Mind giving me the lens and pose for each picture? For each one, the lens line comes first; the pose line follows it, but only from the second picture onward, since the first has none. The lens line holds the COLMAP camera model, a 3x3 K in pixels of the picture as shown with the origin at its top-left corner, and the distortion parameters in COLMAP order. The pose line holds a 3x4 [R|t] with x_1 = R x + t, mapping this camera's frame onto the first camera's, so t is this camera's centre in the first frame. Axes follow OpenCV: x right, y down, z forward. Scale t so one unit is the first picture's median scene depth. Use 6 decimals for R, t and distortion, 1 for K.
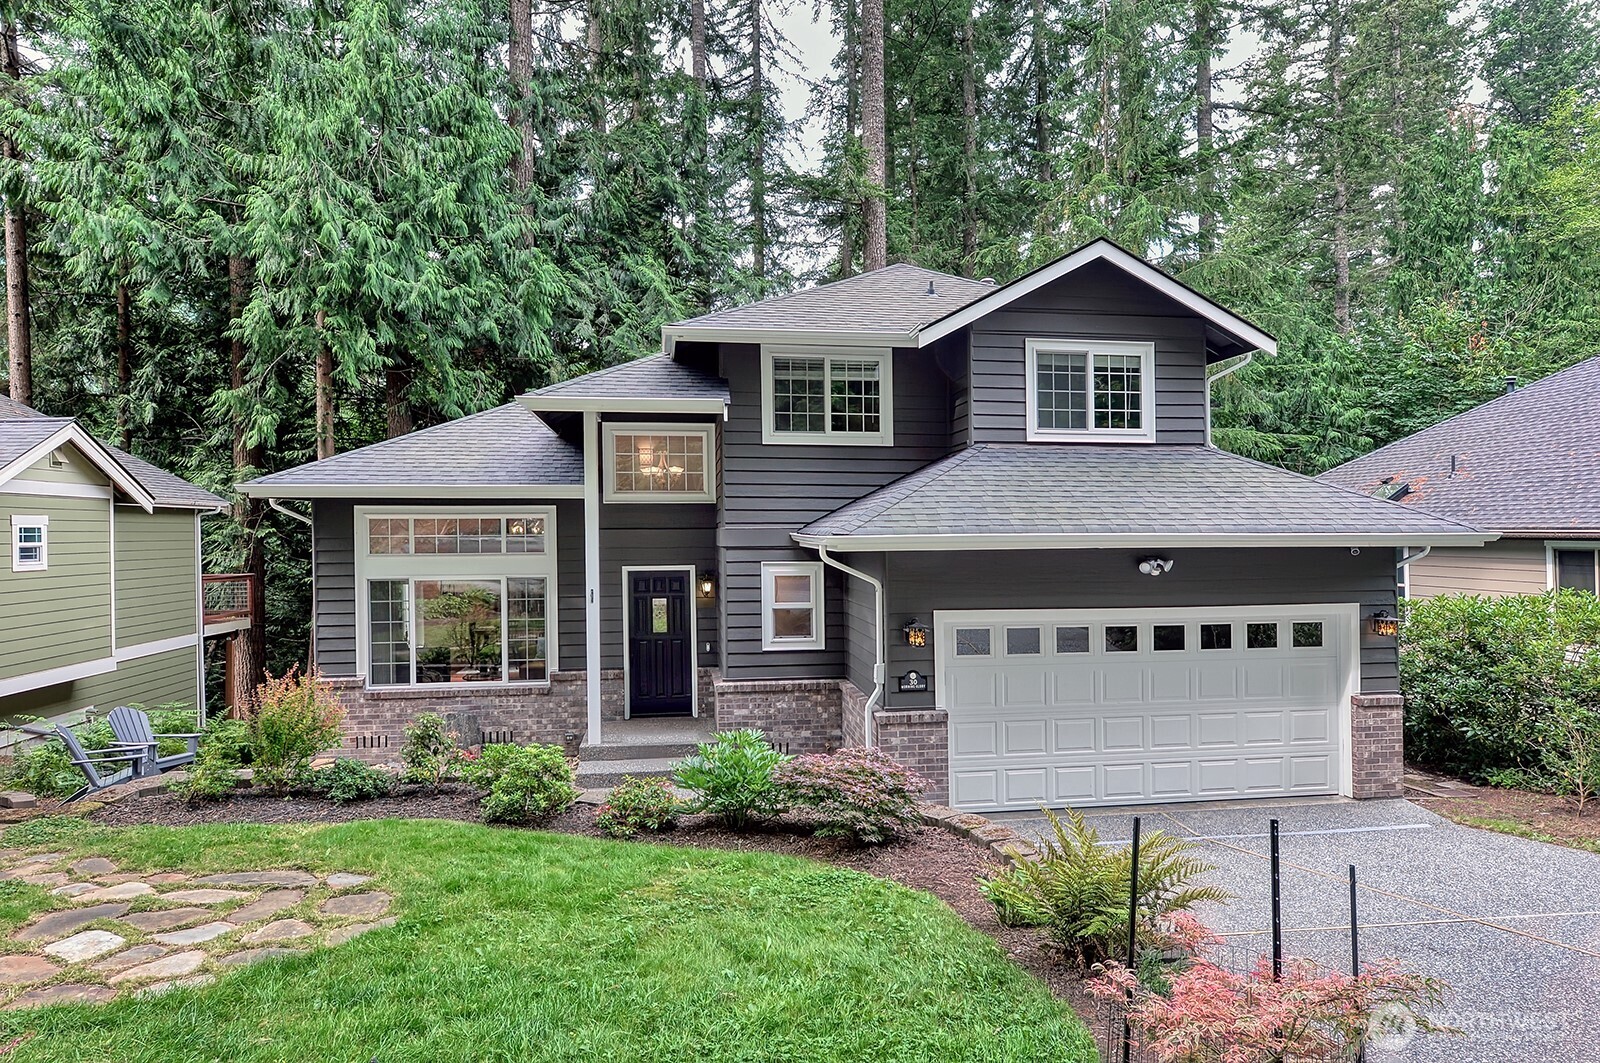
lens RADIAL K [[1010.1, 0, 800.0], [0, 1010.1, 531.5], [0, 0, 1]] dist [0.000109, 0.000612]
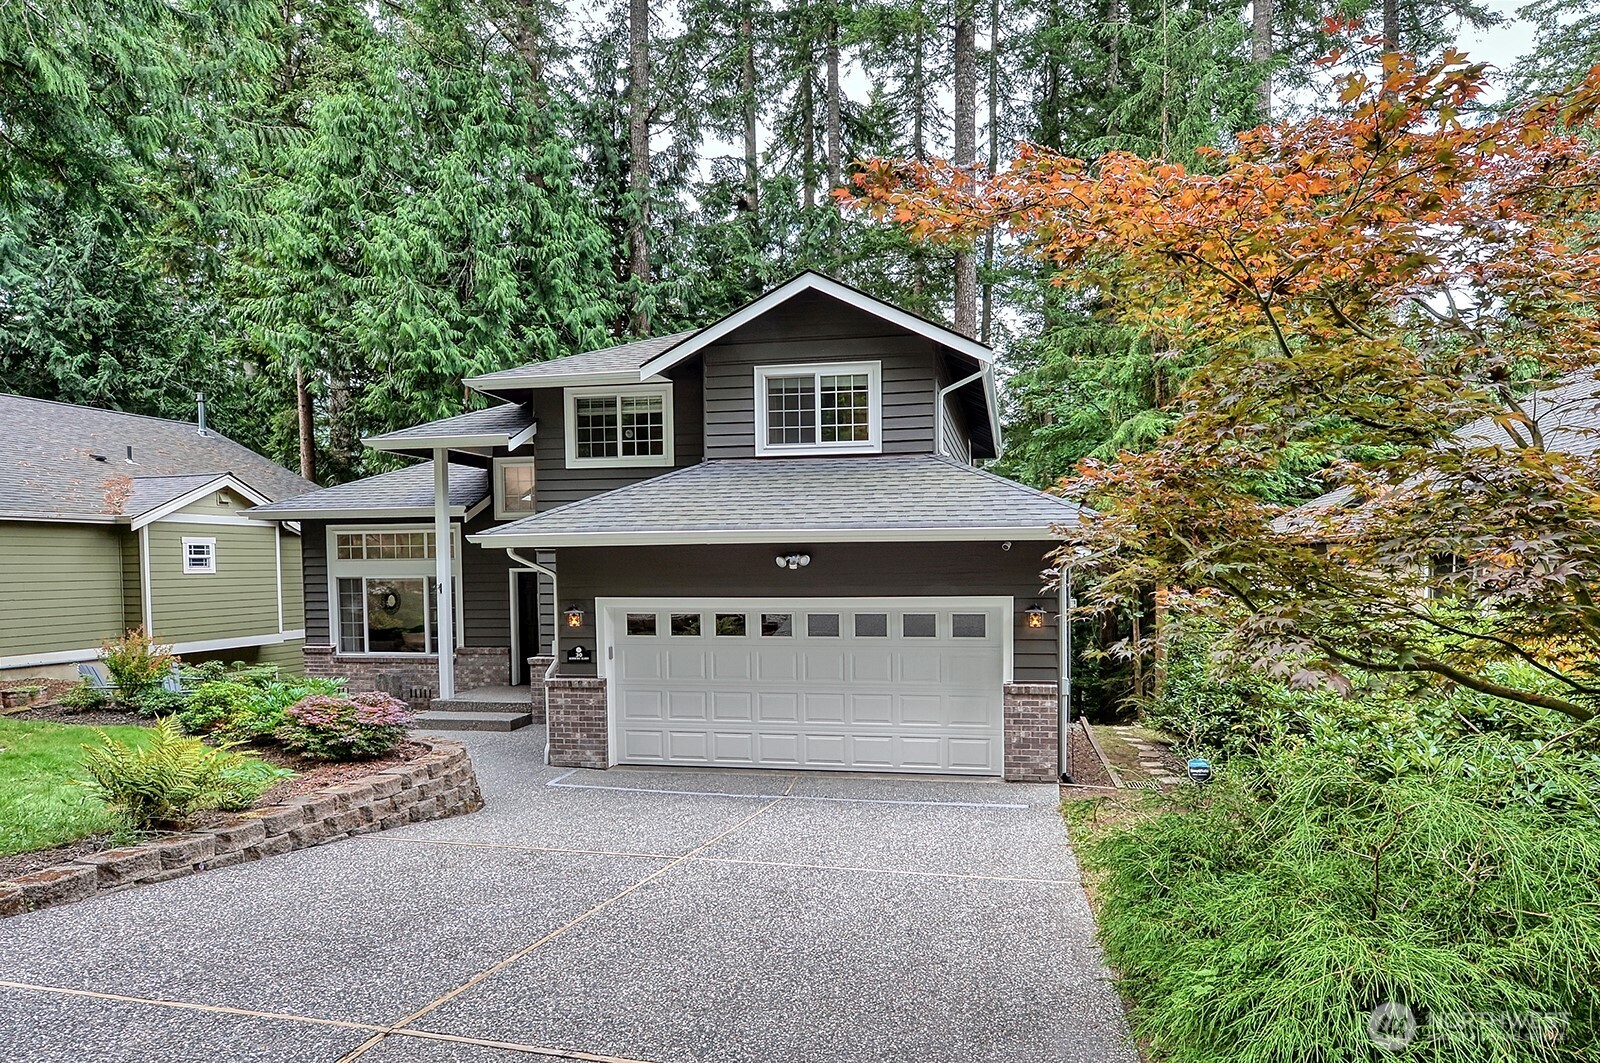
lens RADIAL K [[842.9, 0, 799.8], [0, 842.9, 600.3], [0, 0, 1]] dist [0.000959, 0.000216]
pose [[0.947771, 0.007783, -0.318857, 0.574704], [0.008289, 0.998764, 0.049017, 0.028014], [0.318844, -0.049100, 0.946534, 0.094103]]
